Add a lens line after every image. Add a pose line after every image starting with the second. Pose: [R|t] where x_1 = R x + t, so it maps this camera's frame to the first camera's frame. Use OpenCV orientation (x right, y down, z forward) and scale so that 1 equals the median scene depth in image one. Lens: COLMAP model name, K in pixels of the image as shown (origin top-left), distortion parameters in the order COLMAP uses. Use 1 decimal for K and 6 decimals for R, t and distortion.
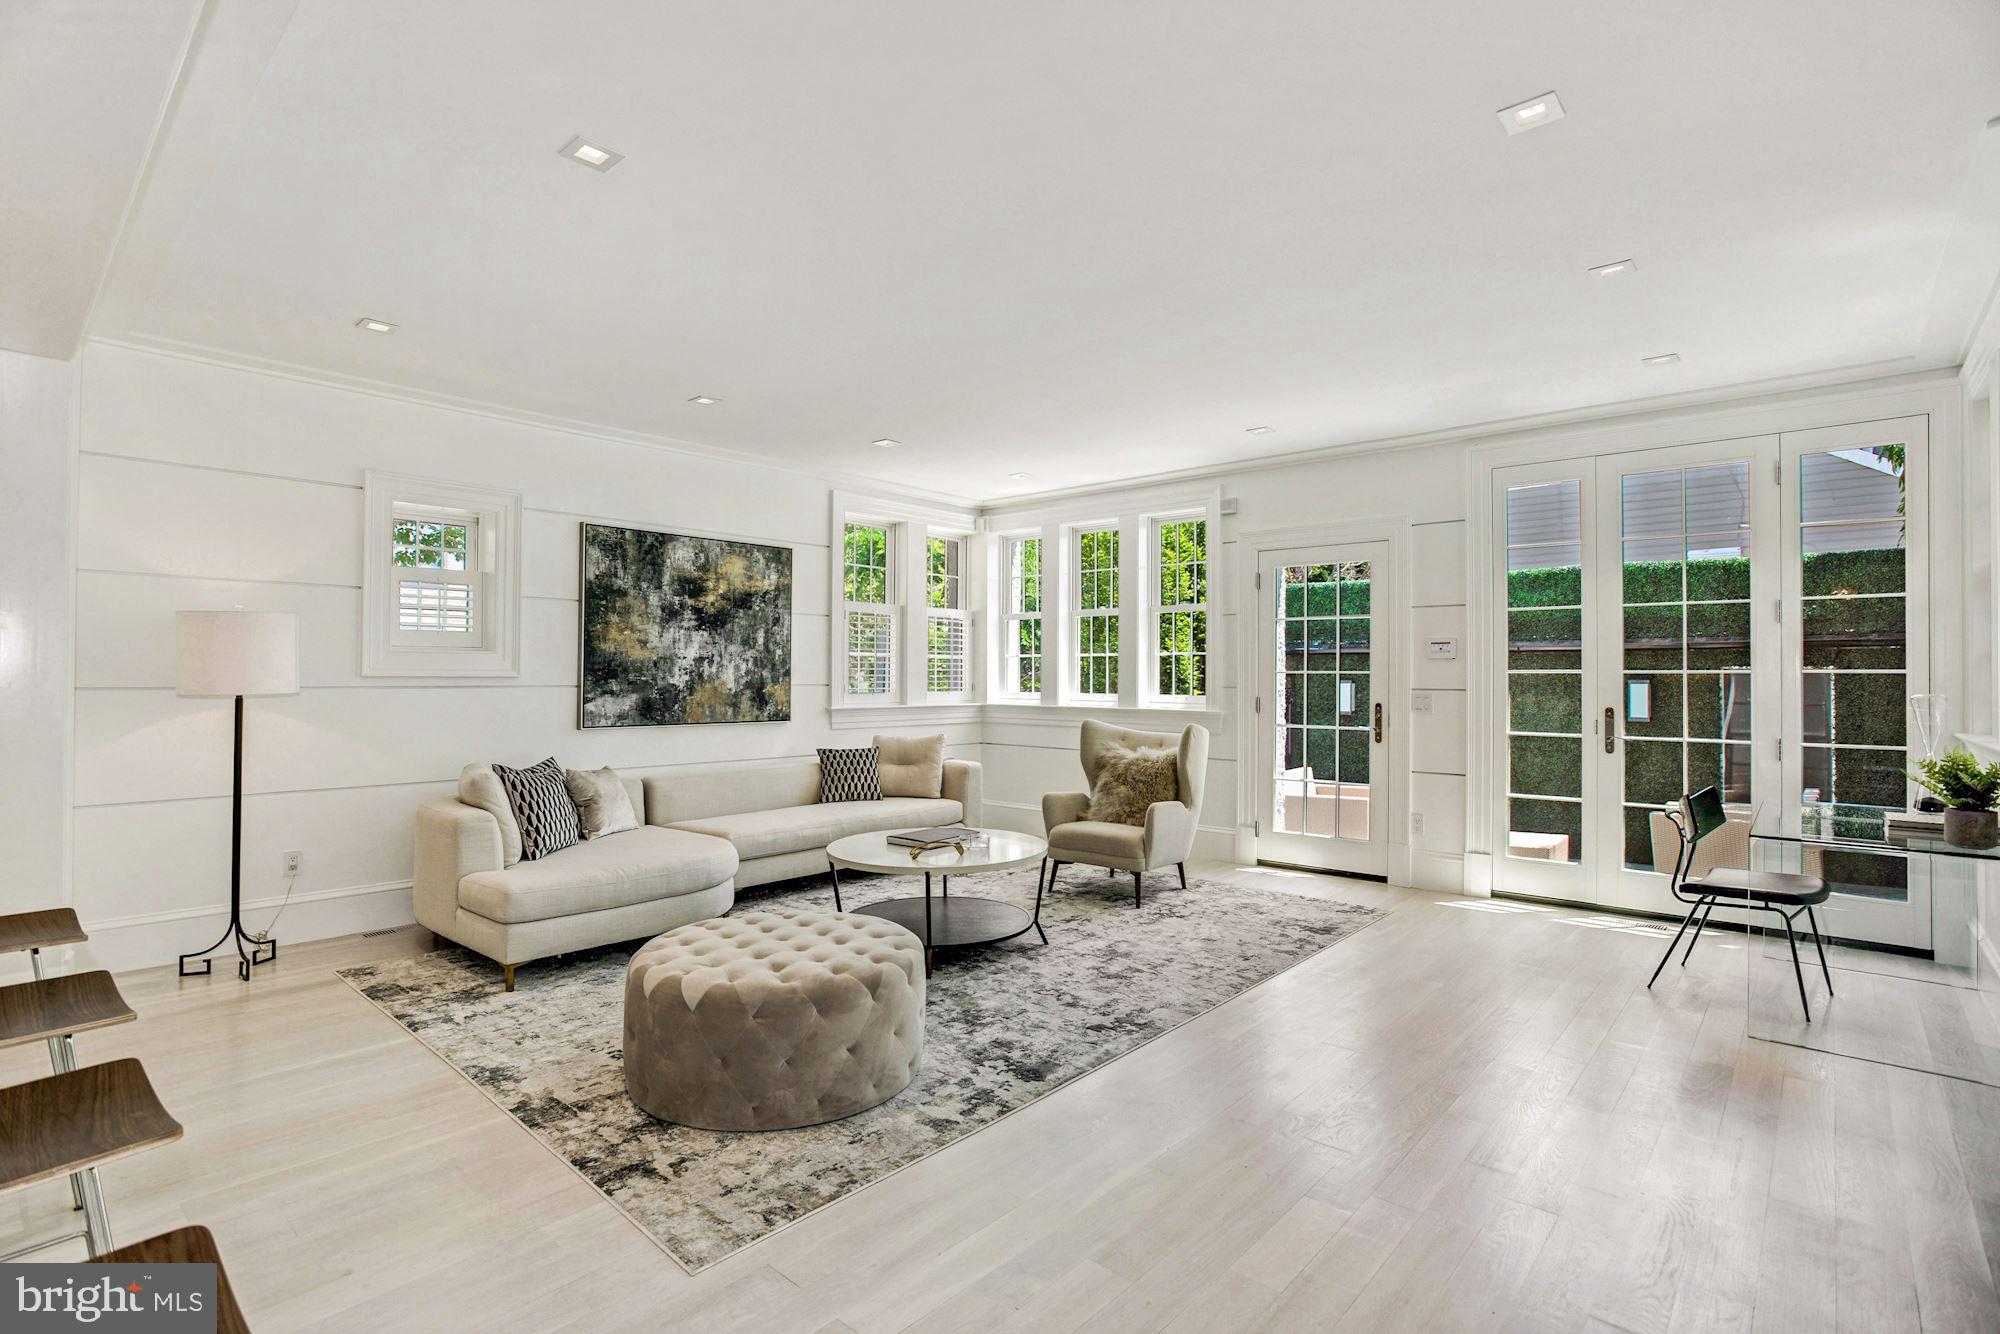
lens RADIAL K [[953.2, 0, 993.3], [0, 953.2, 666.2], [0, 0, 1]] dist [-0.029583, 0.011089]
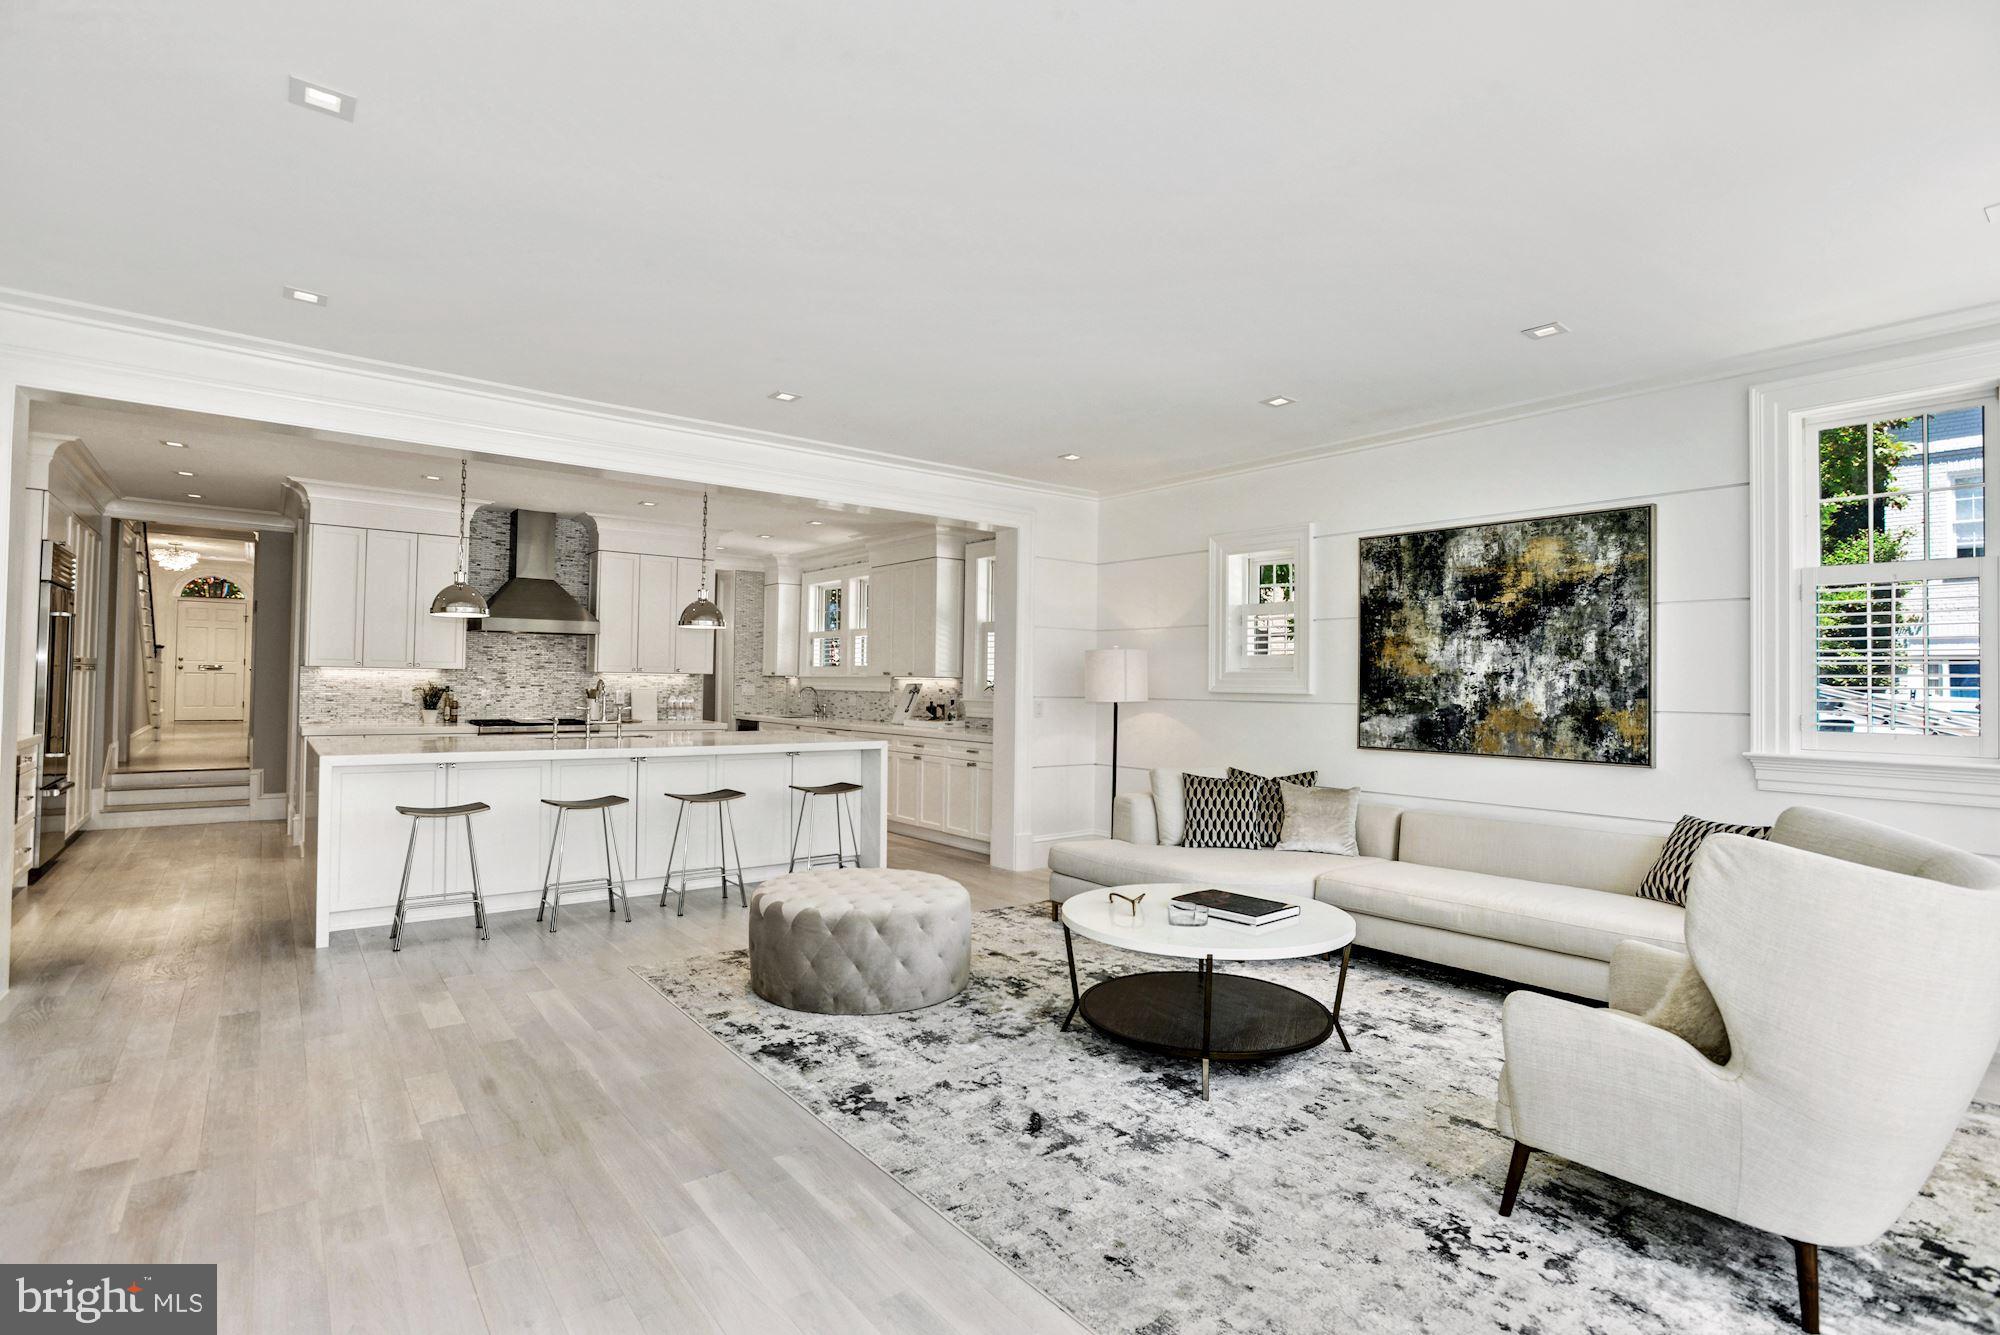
lens RADIAL K [[953.2, 0, 1005.6], [0, 953.2, 662.3], [0, 0, 1]] dist [-0.029583, 0.011089]
pose [[-0.166530, -0.029715, -0.985589, 0.556567], [-0.005218, 0.999558, -0.029255, 0.007553], [0.986023, 0.000271, -0.166611, 0.739354]]
